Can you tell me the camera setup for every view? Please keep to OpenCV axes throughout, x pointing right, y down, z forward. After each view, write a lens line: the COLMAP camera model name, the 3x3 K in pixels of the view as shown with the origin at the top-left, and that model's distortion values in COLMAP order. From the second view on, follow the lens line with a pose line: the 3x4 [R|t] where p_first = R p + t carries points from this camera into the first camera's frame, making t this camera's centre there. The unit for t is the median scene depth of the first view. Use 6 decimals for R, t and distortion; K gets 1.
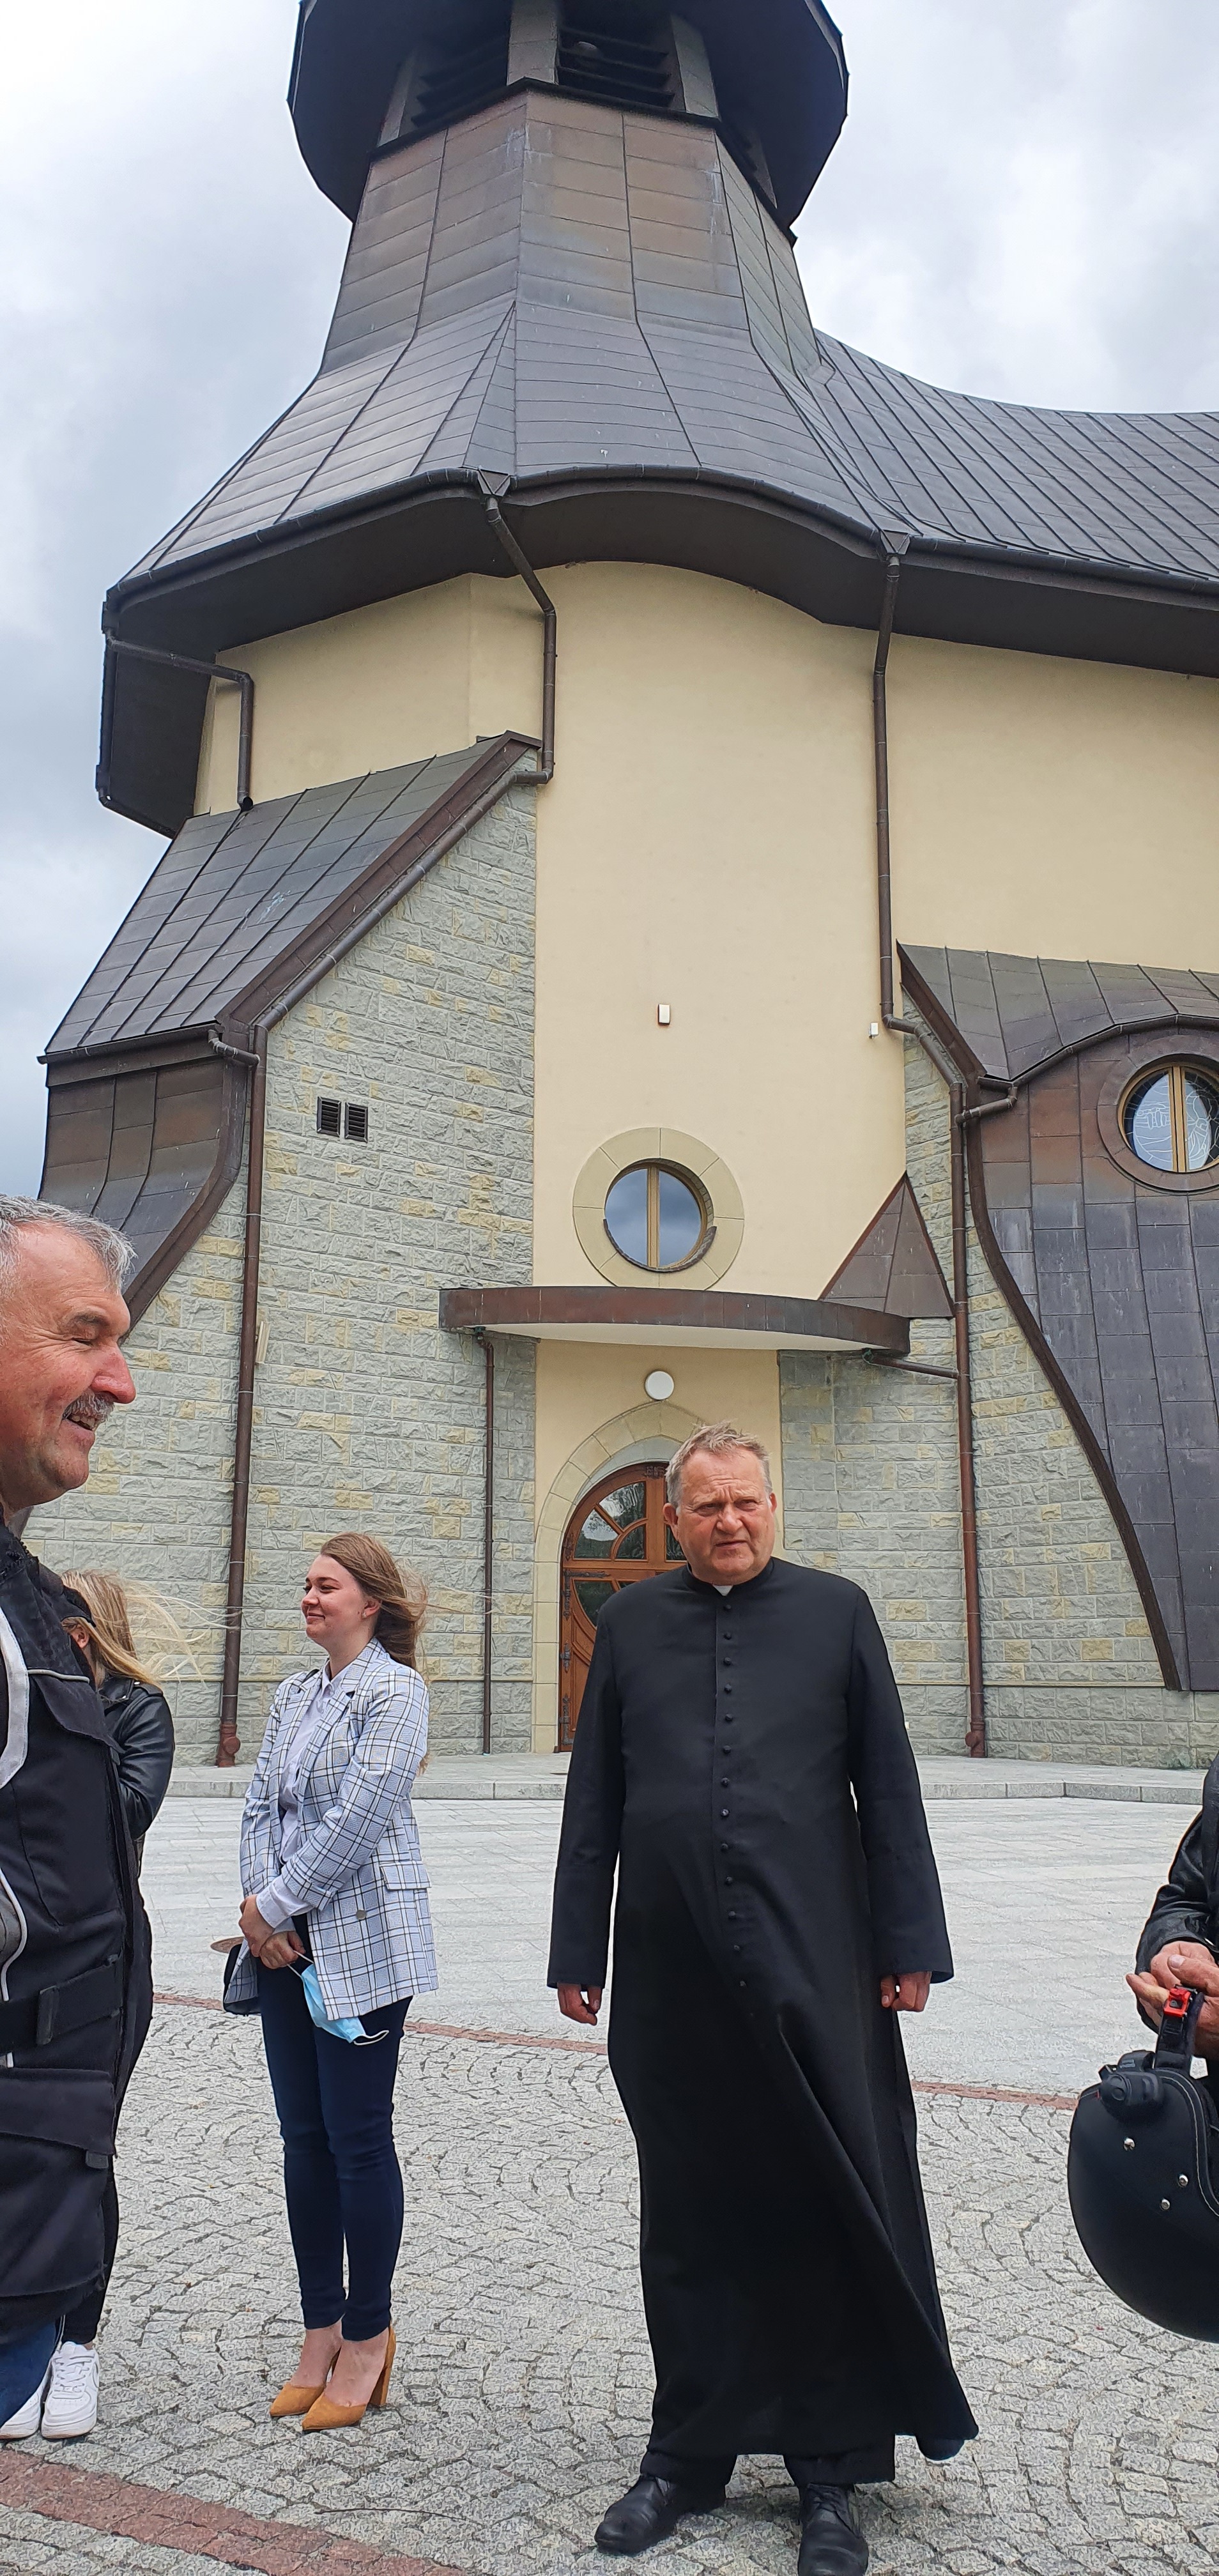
lens RADIAL K [[2032.7, 0, 614.6], [0, 2032.7, 1295.2], [0, 0, 1]] dist [0.131540, -0.275853]
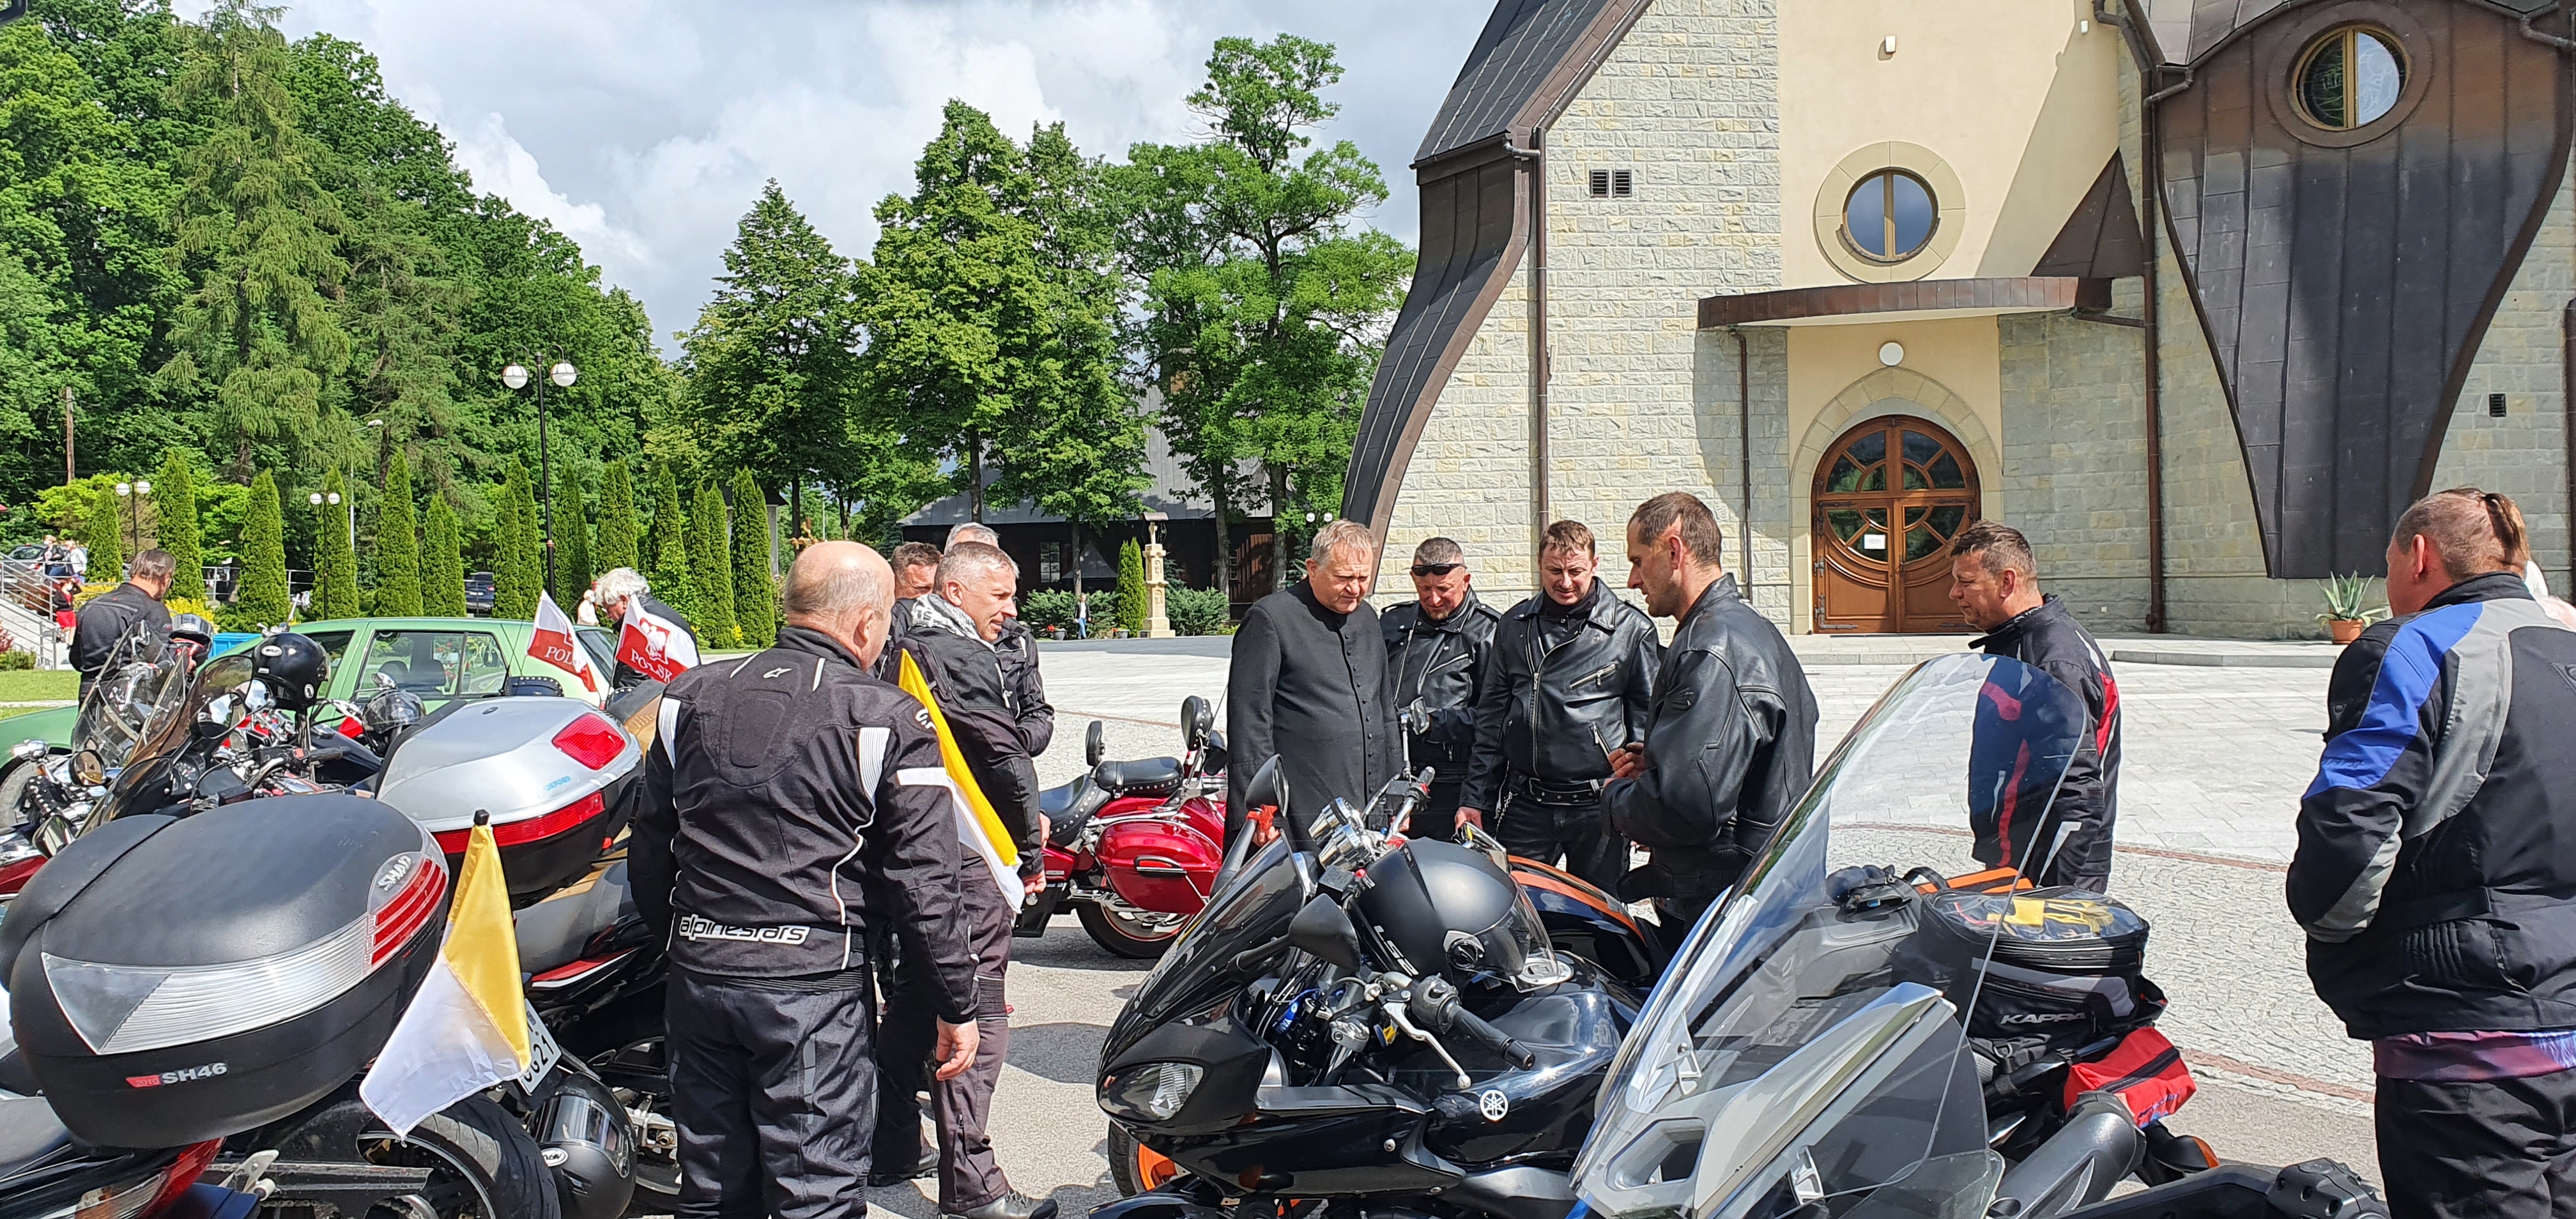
lens RADIAL K [[2033.1, 0, 1286.2], [0, 2033.1, 600.1], [0, 0, 1]] dist [0.129549, -0.281026]
pose [[0.878038, -0.020734, -0.478142, 0.301512], [0.114001, 0.979365, 0.166877, -0.062152], [0.464816, -0.201033, 0.862283, -0.309485]]
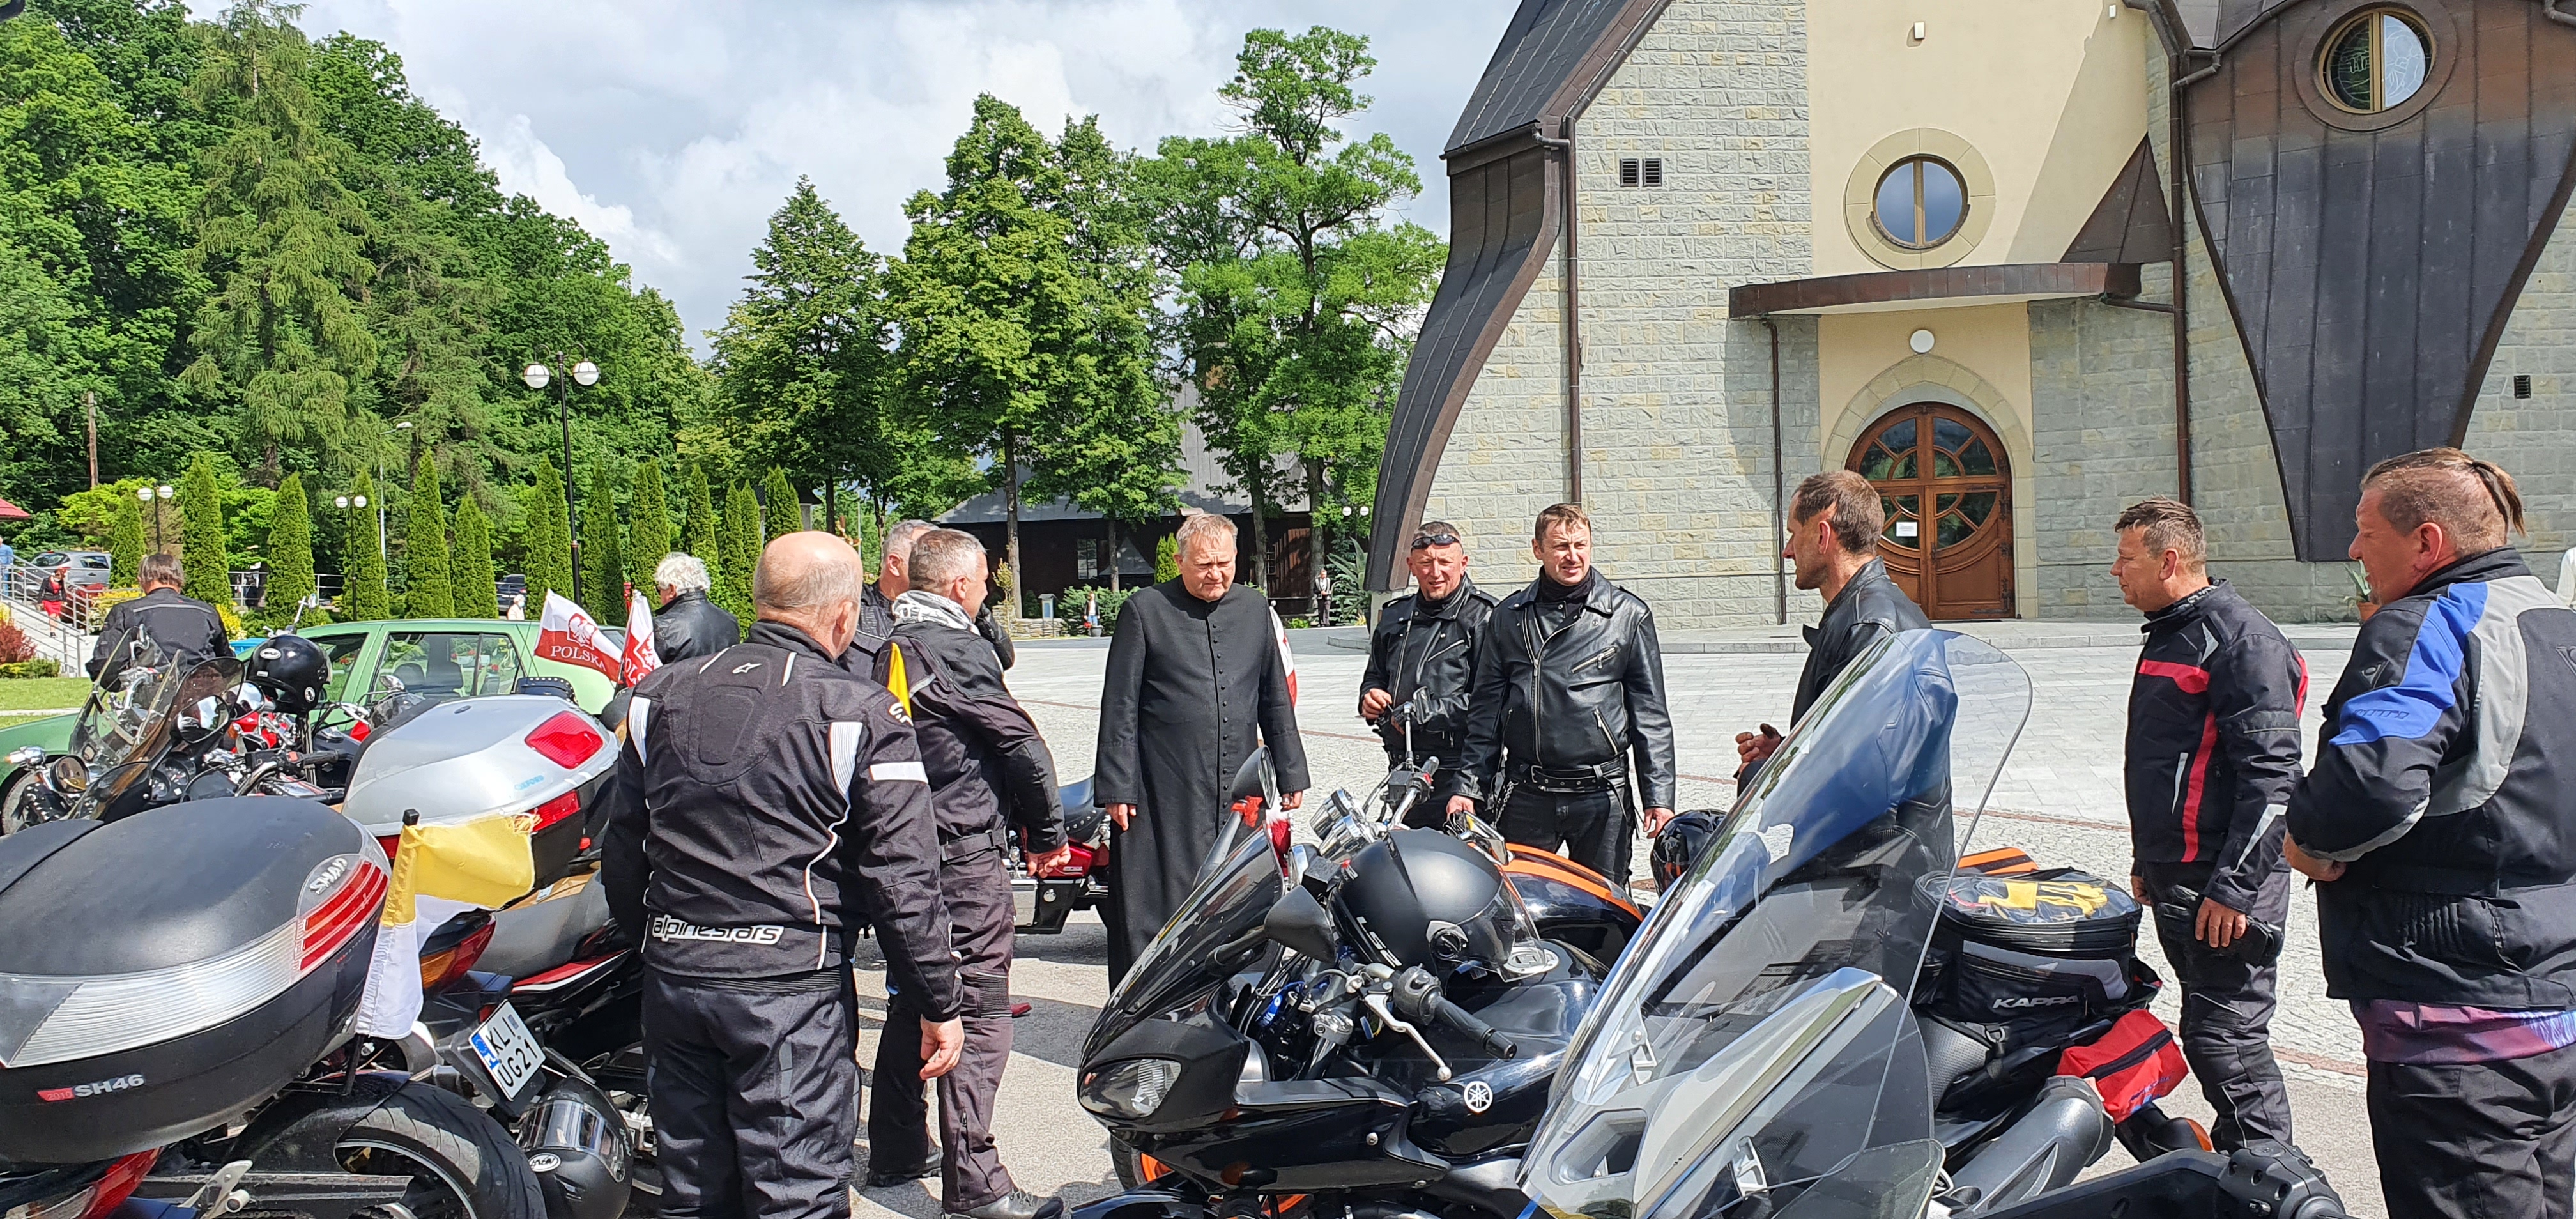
lens RADIAL K [[2032.7, 0, 1355.1], [0, 2032.7, 619.5], [0, 0, 1]] dist [0.131540, -0.275853]
pose [[0.884525, -0.024269, -0.465861, 0.303531], [0.121903, 0.975971, 0.180613, -0.060879], [0.450283, -0.216546, 0.866229, -0.305892]]
